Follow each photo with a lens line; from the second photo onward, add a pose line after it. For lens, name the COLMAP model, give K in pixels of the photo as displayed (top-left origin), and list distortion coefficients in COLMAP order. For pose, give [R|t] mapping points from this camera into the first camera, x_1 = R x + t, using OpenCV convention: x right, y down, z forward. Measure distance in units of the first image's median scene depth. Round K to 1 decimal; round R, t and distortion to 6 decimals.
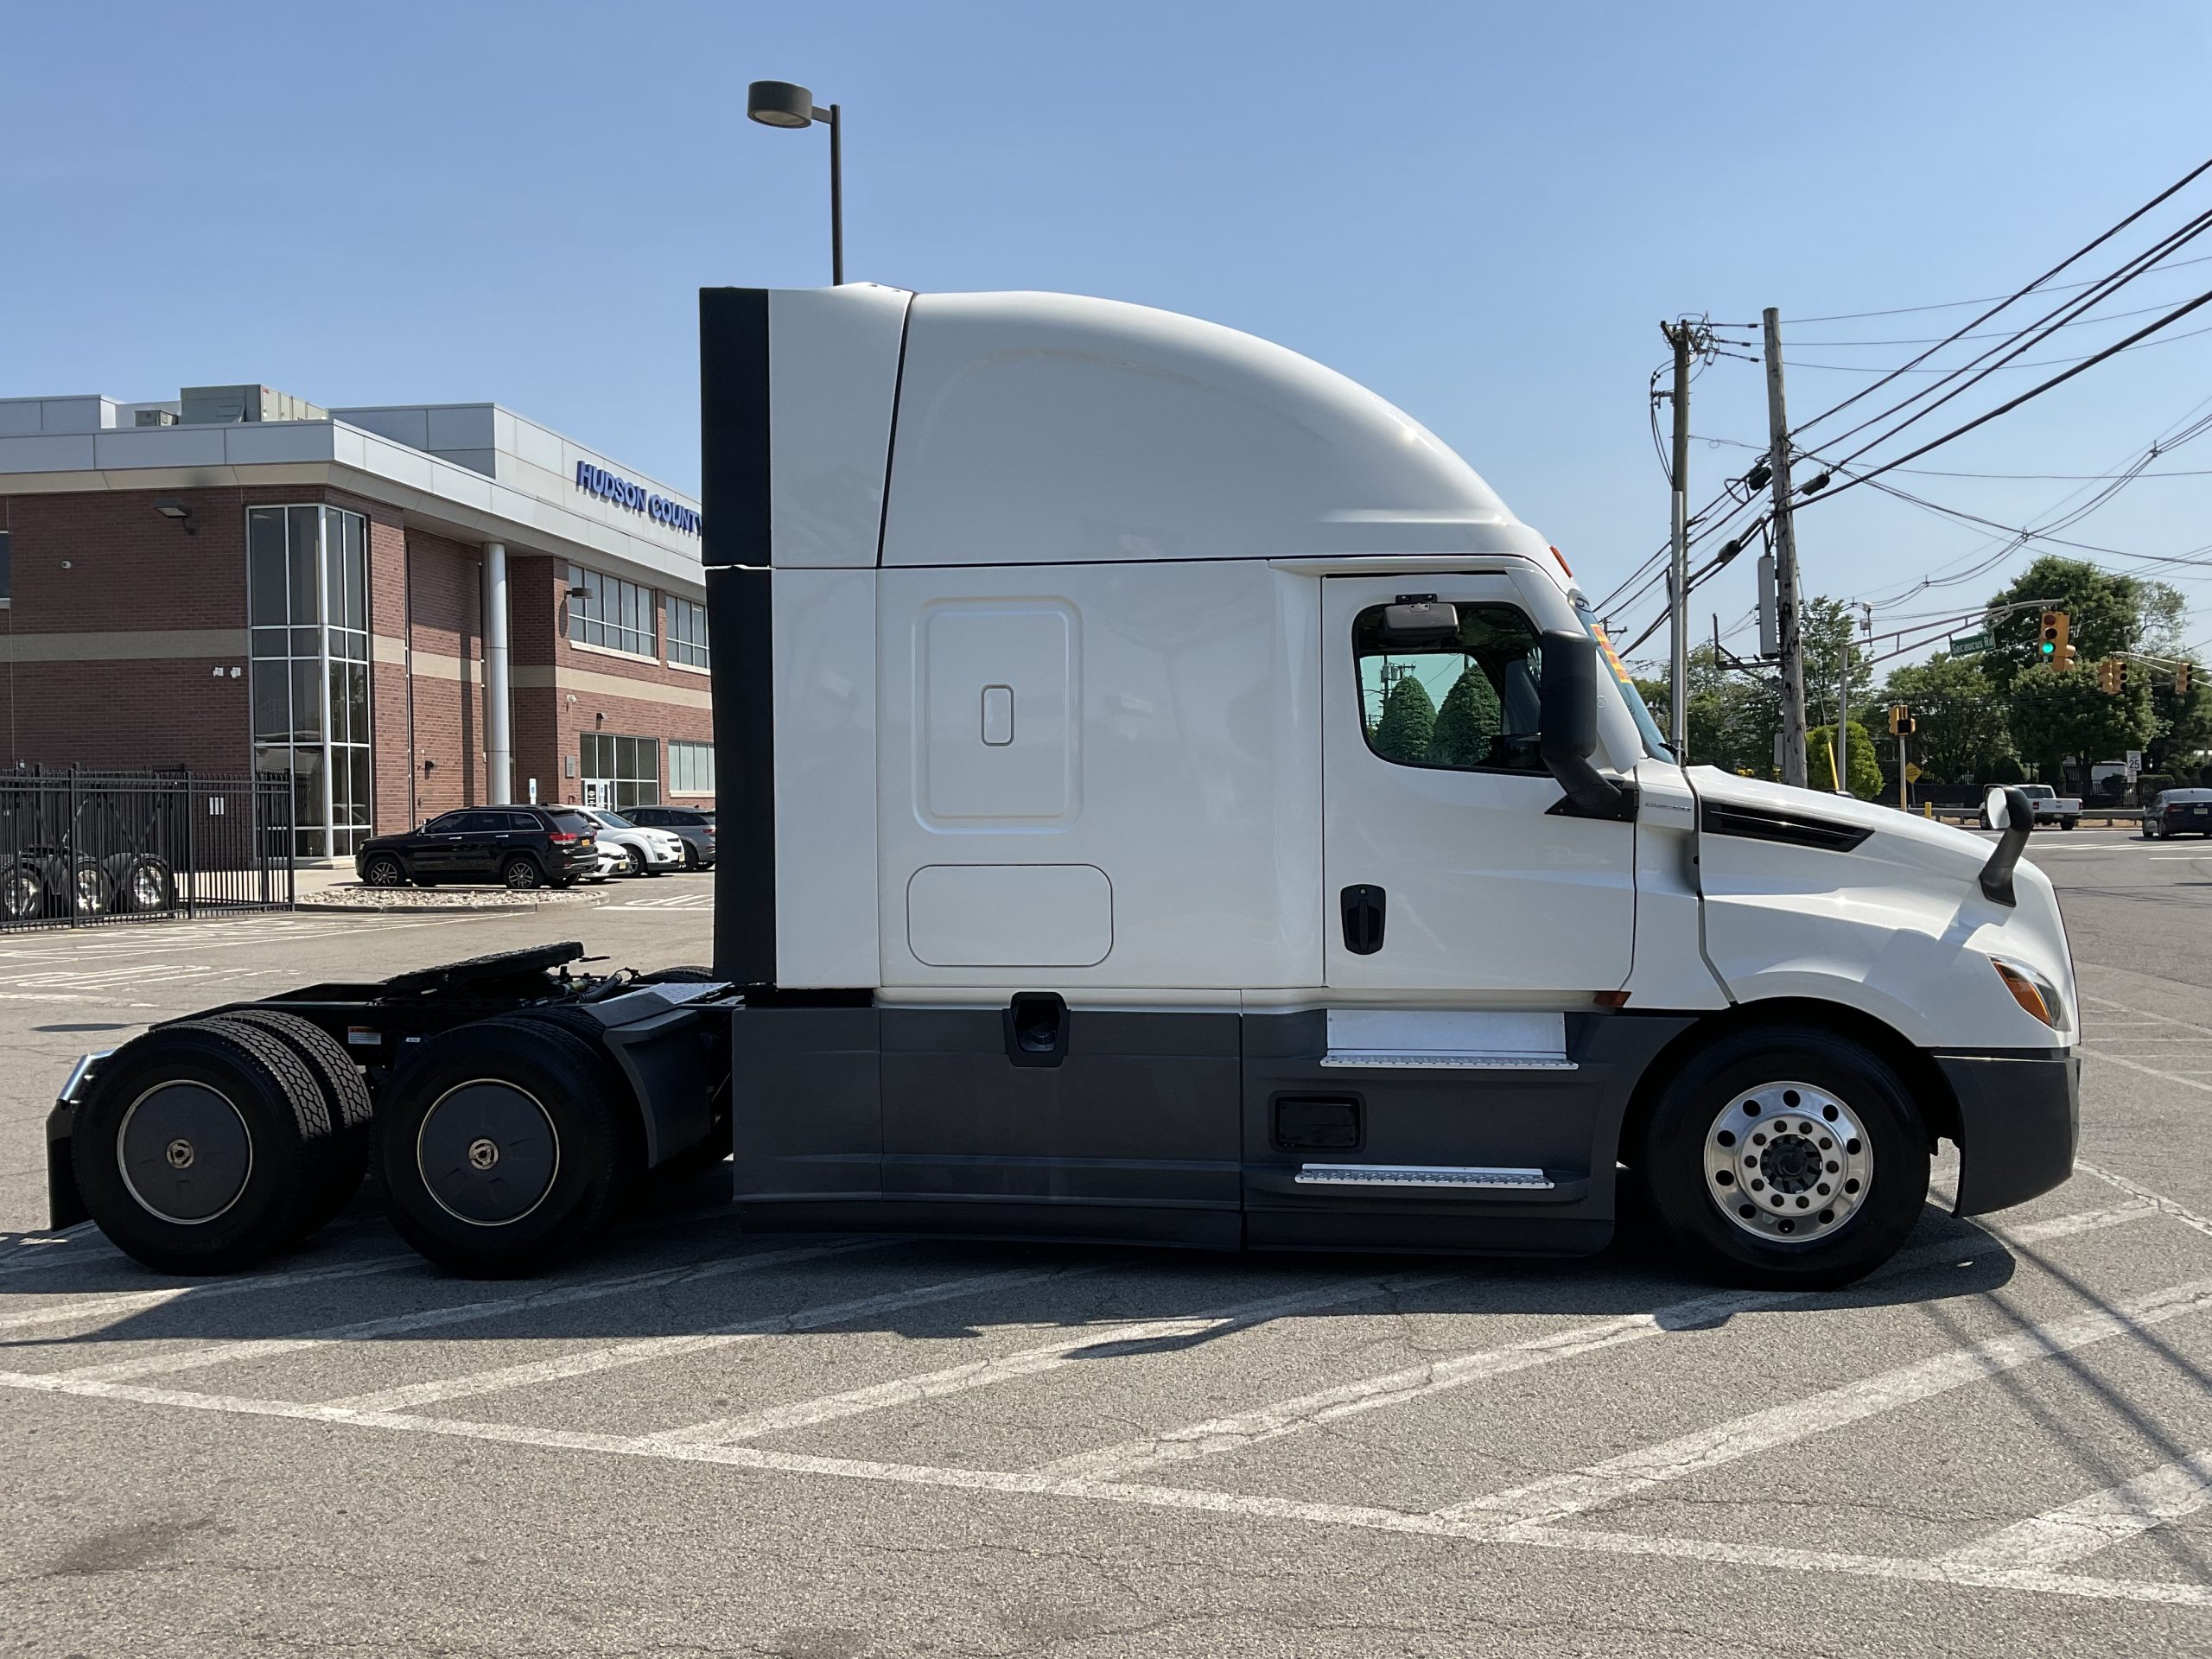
lens RADIAL K [[1814.9, 0, 1095.3], [0, 1814.9, 824.1], [0, 0, 1]] dist [0.101335, -0.186760]
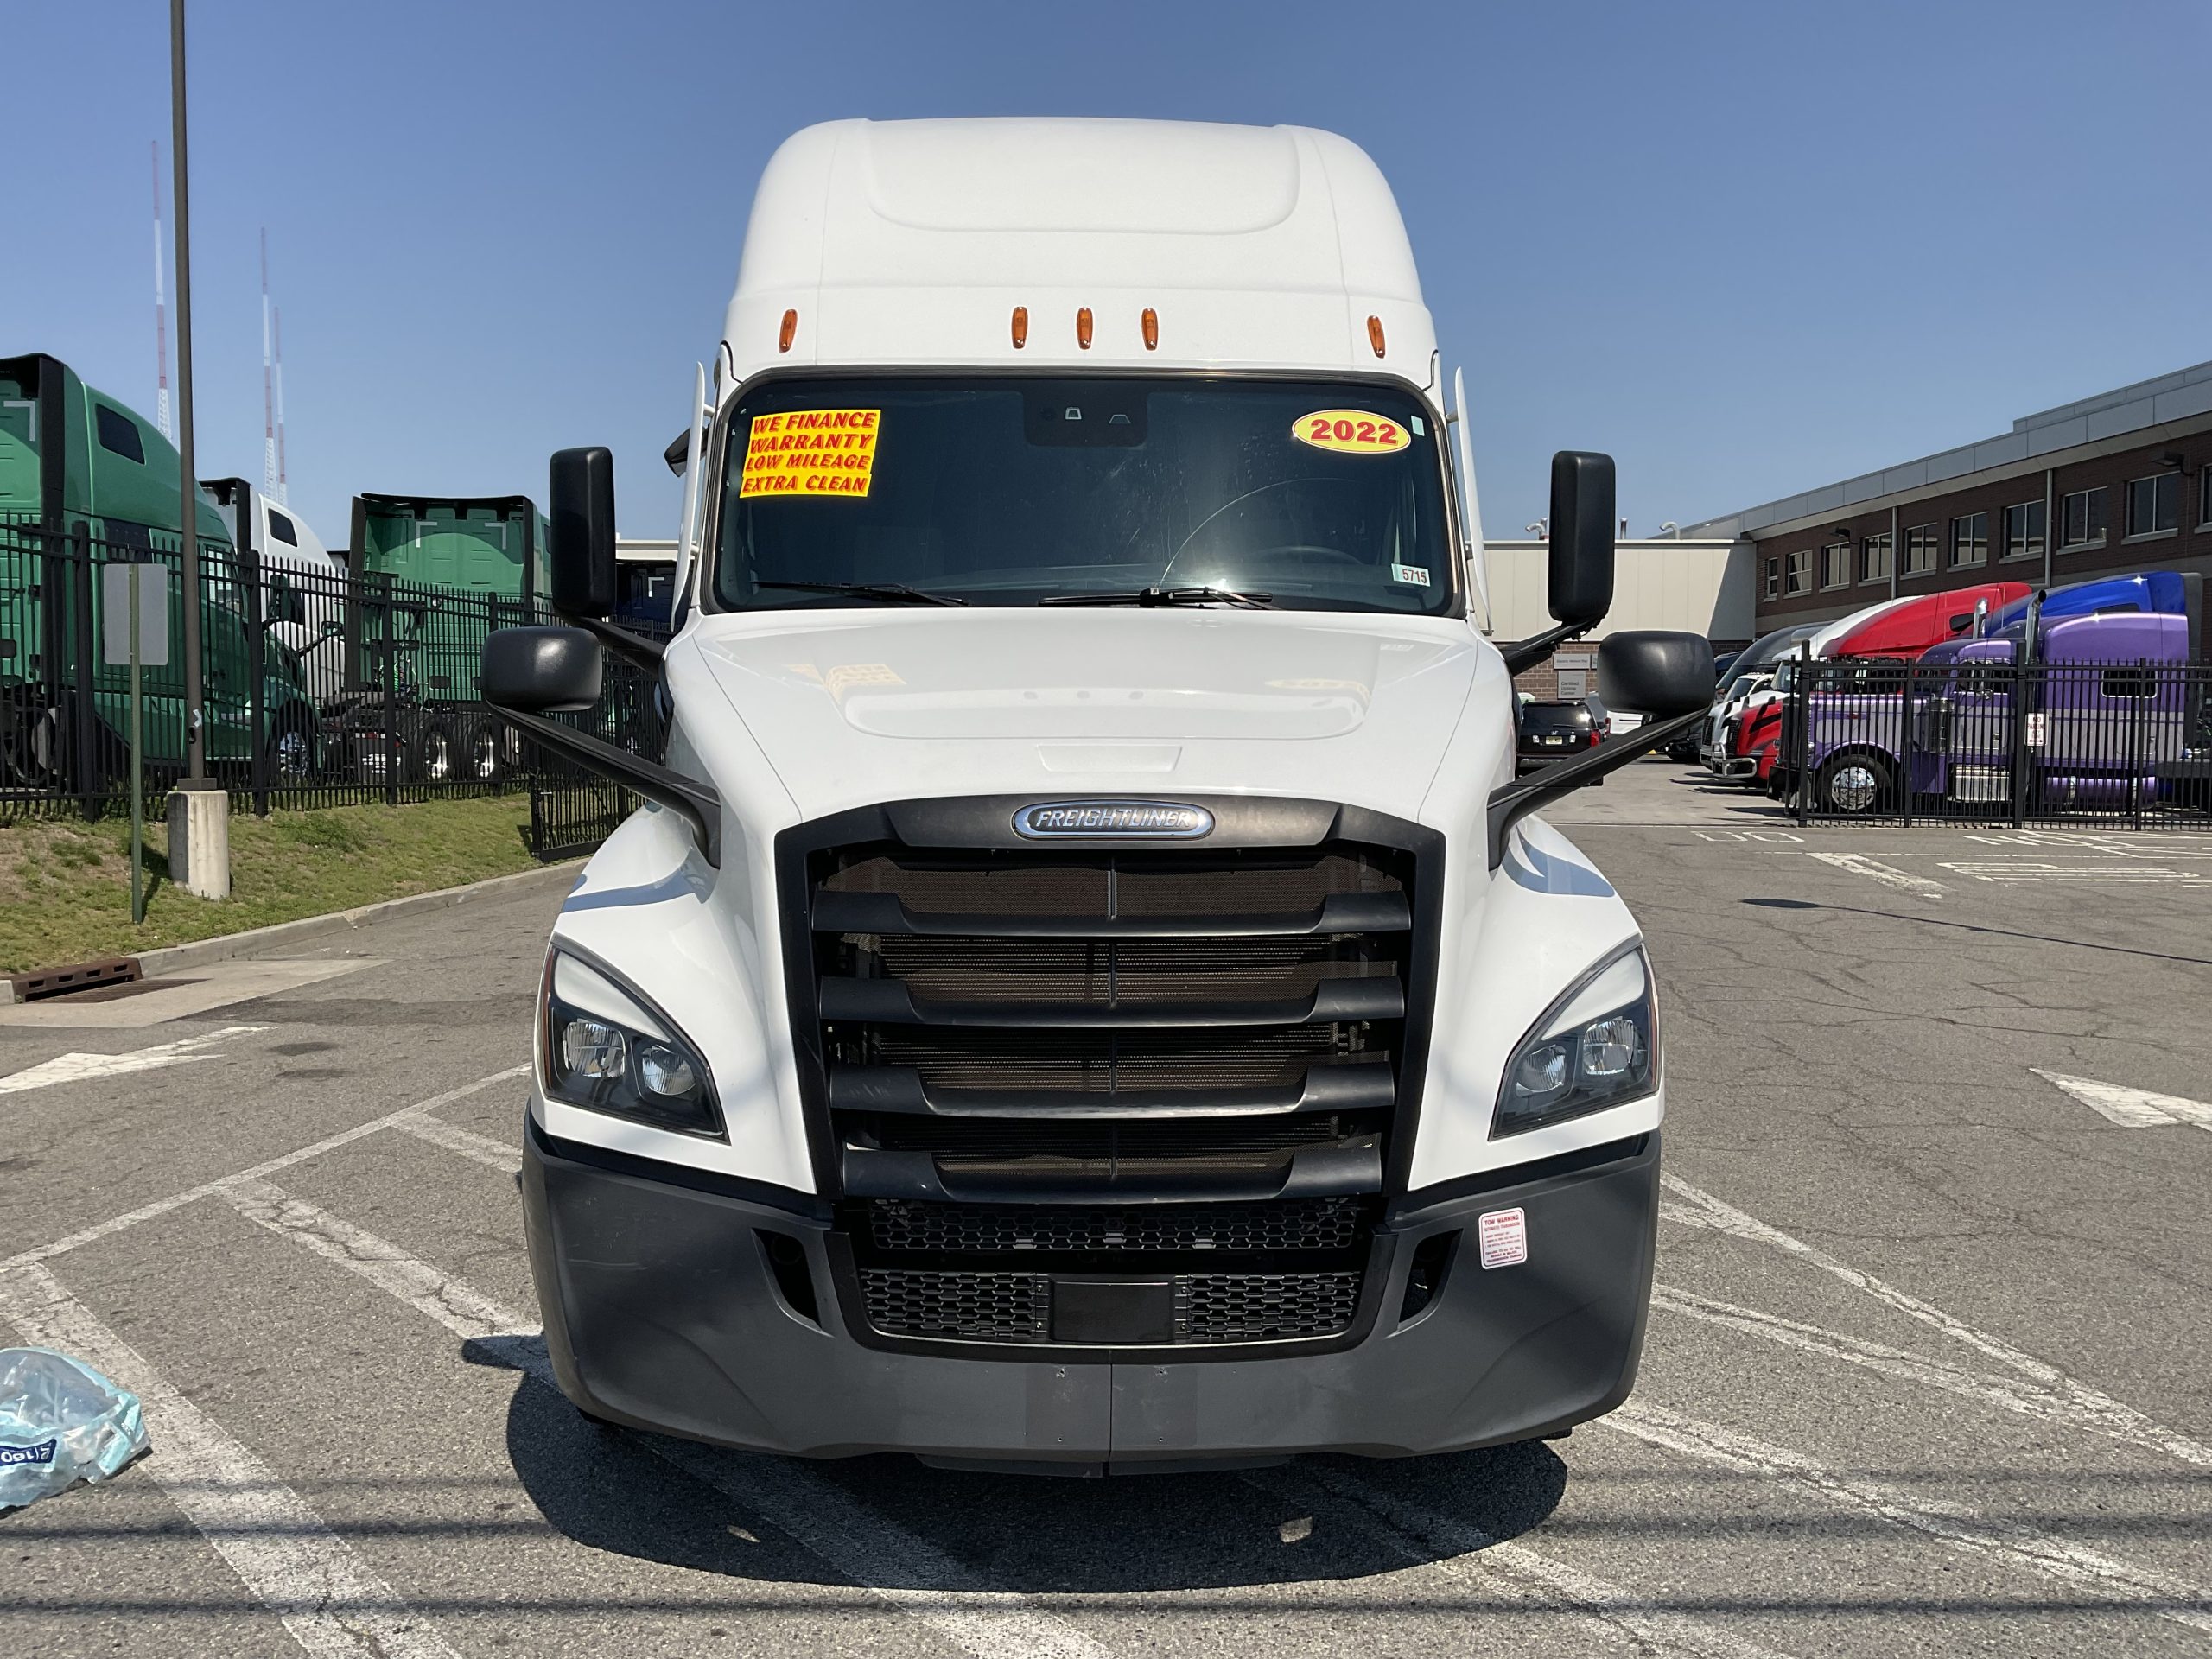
lens RADIAL K [[1836.7, 0, 1098.1], [0, 1836.7, 809.4], [0, 0, 1]] dist [0.023708, -0.046142]
pose [[0.161712, 0.059008, -0.985072, 0.960108], [-0.012468, 0.998253, 0.057750, -0.000188], [0.986759, 0.002943, 0.162165, 0.974523]]
